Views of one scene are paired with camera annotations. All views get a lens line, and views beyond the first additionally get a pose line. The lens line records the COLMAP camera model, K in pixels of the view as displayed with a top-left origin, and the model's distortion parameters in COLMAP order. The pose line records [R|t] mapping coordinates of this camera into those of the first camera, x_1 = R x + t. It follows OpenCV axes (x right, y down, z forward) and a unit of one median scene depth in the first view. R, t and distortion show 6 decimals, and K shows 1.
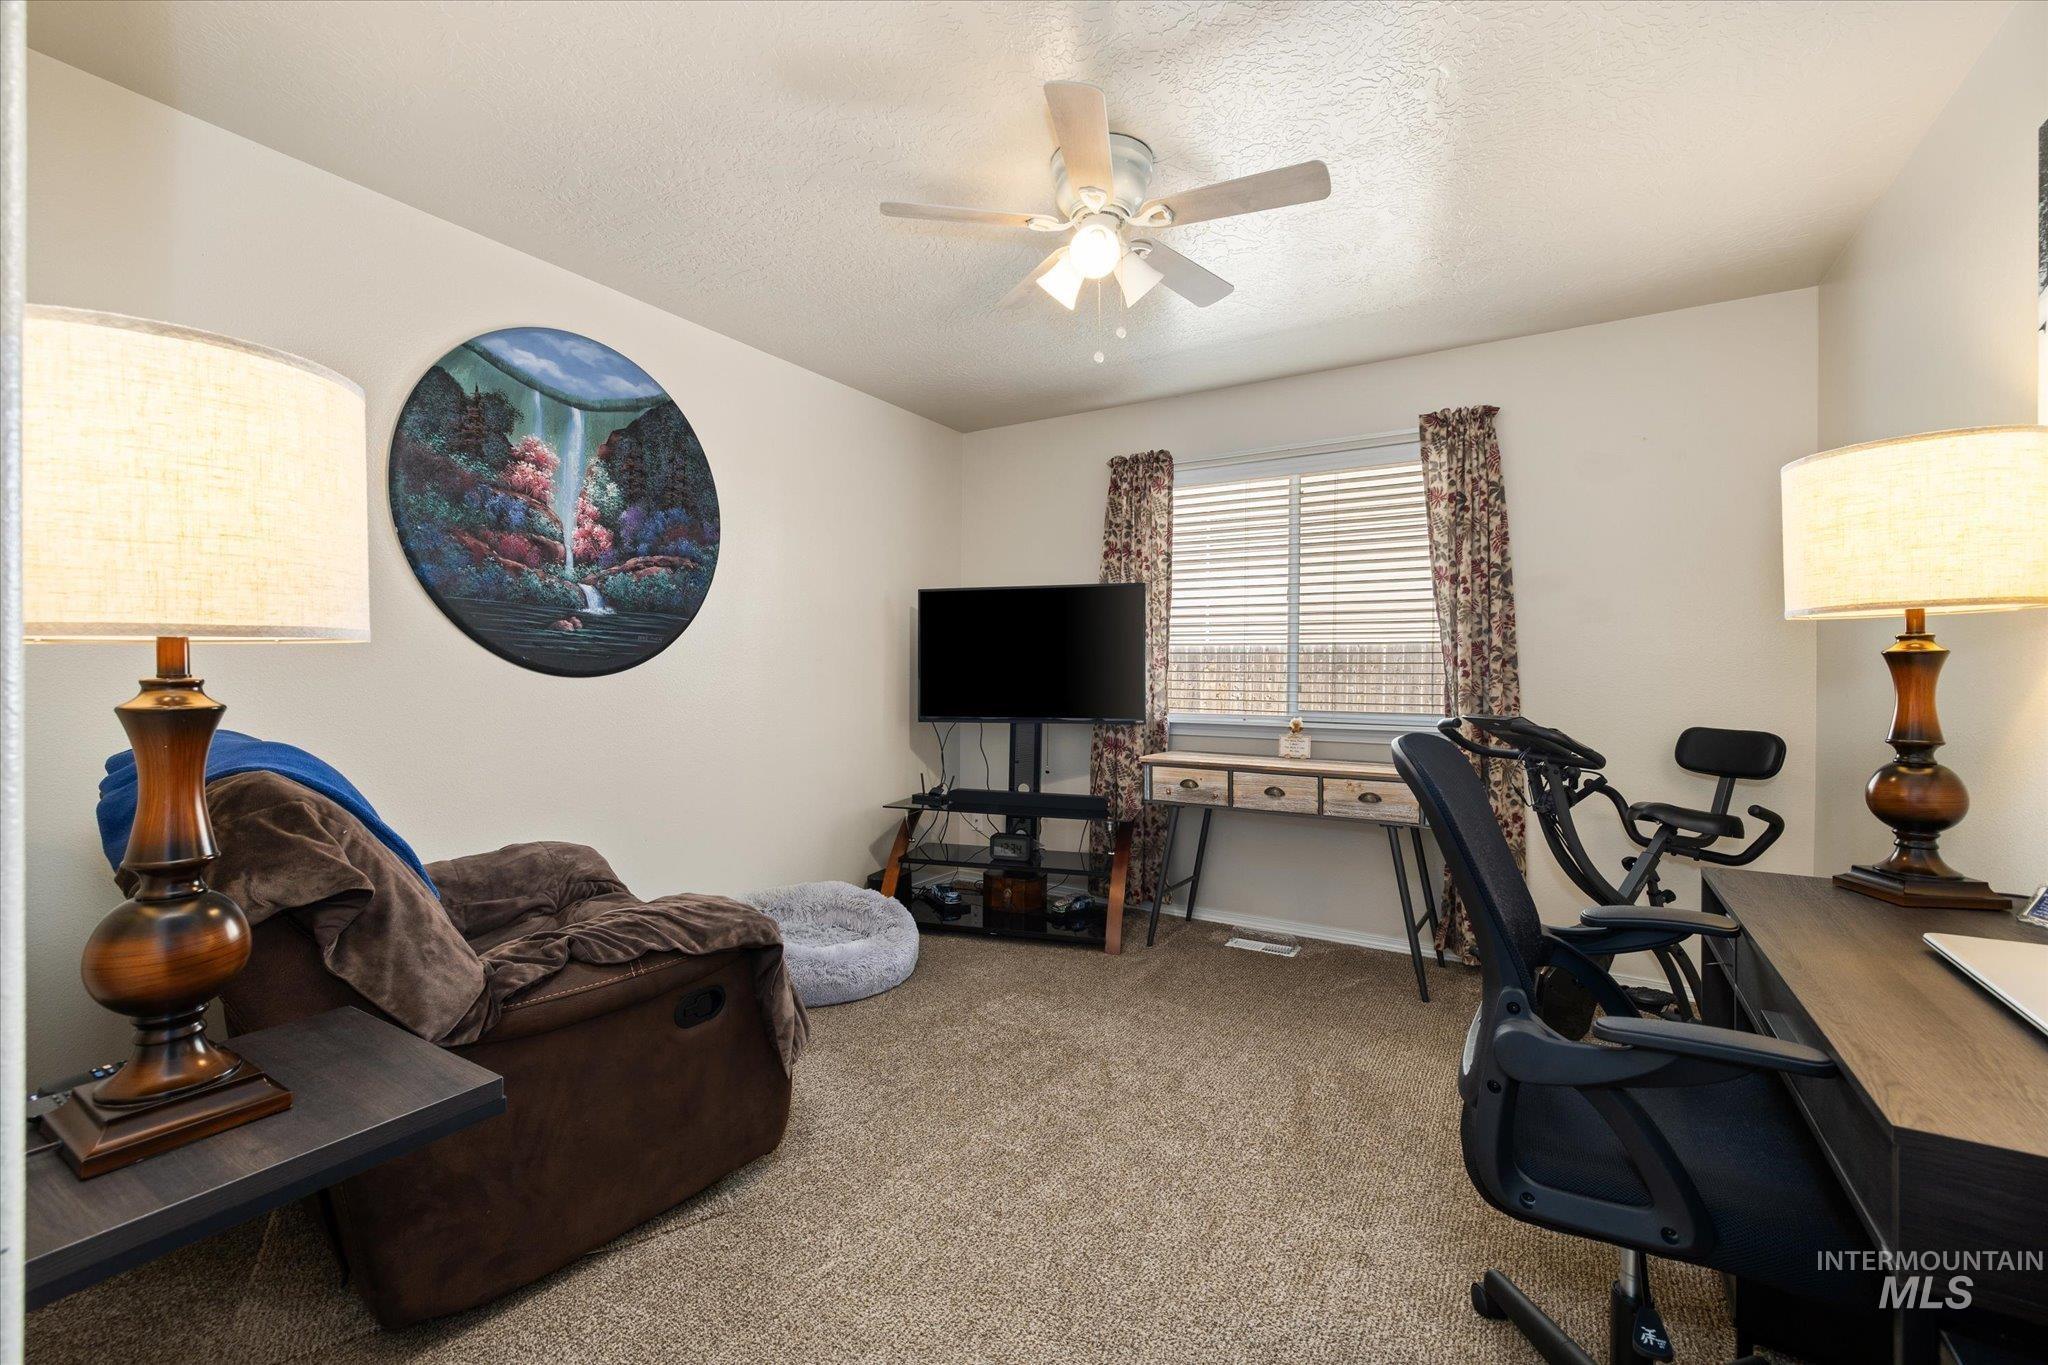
lens RADIAL K [[865.7, 0, 1015.1], [0, 865.7, 676.4], [0, 0, 1]] dist [-0.000580, 0.001558]
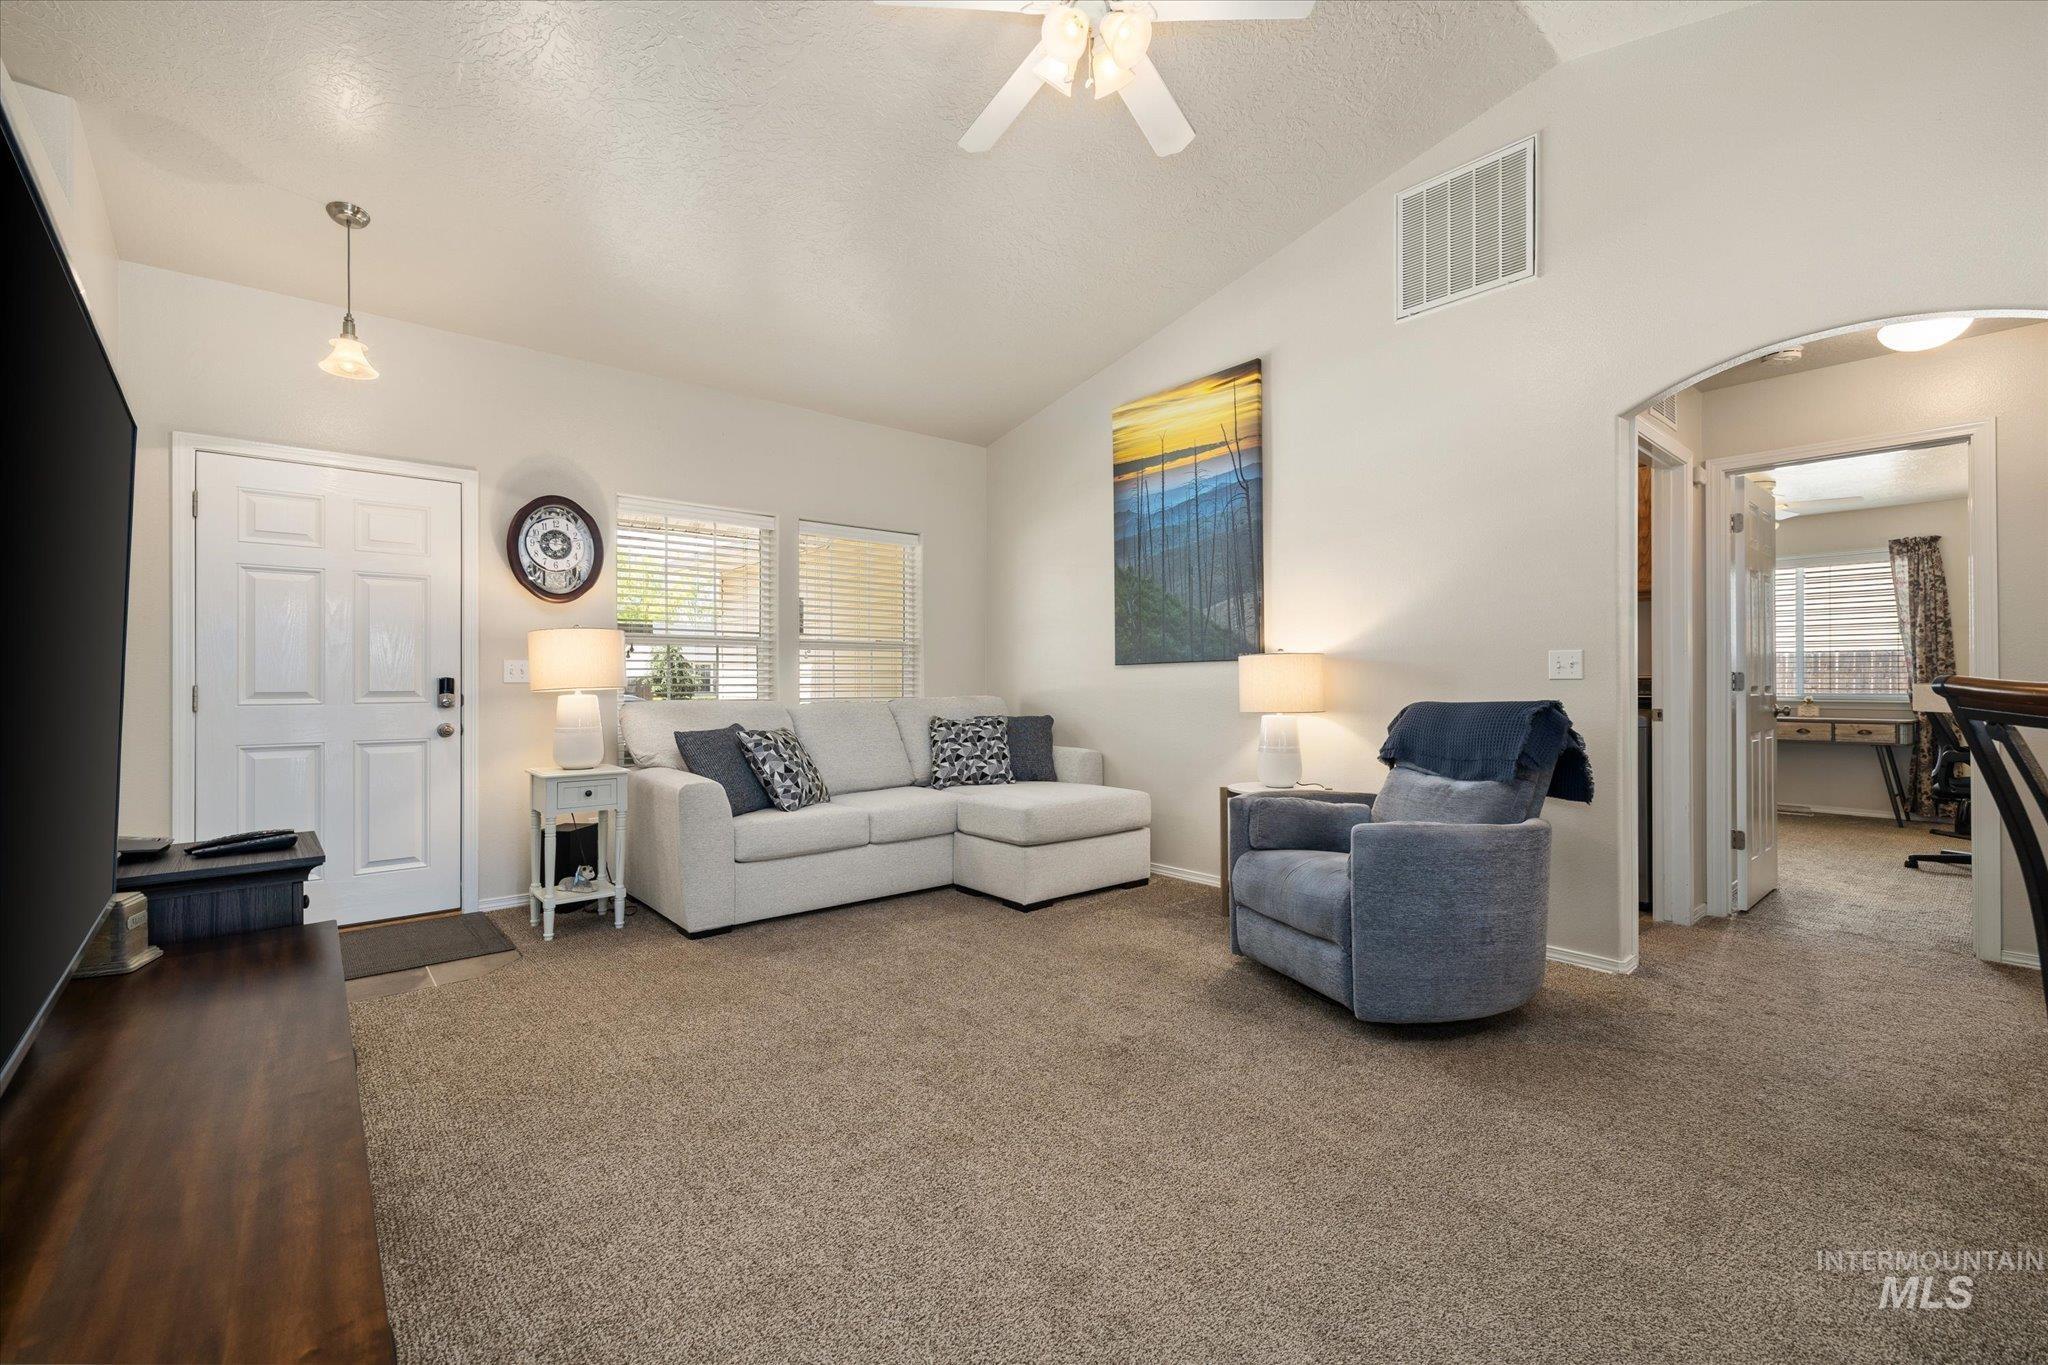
lens RADIAL K [[865.7, 0, 1019.5], [0, 865.7, 679.8], [0, 0, 1]] dist [-0.000580, 0.001558]
pose [[0.950151, -0.011993, -0.311560, -0.820669], [0.009645, 0.999912, -0.009078, 0.012127], [0.311641, 0.005621, 0.950183, -1.522604]]
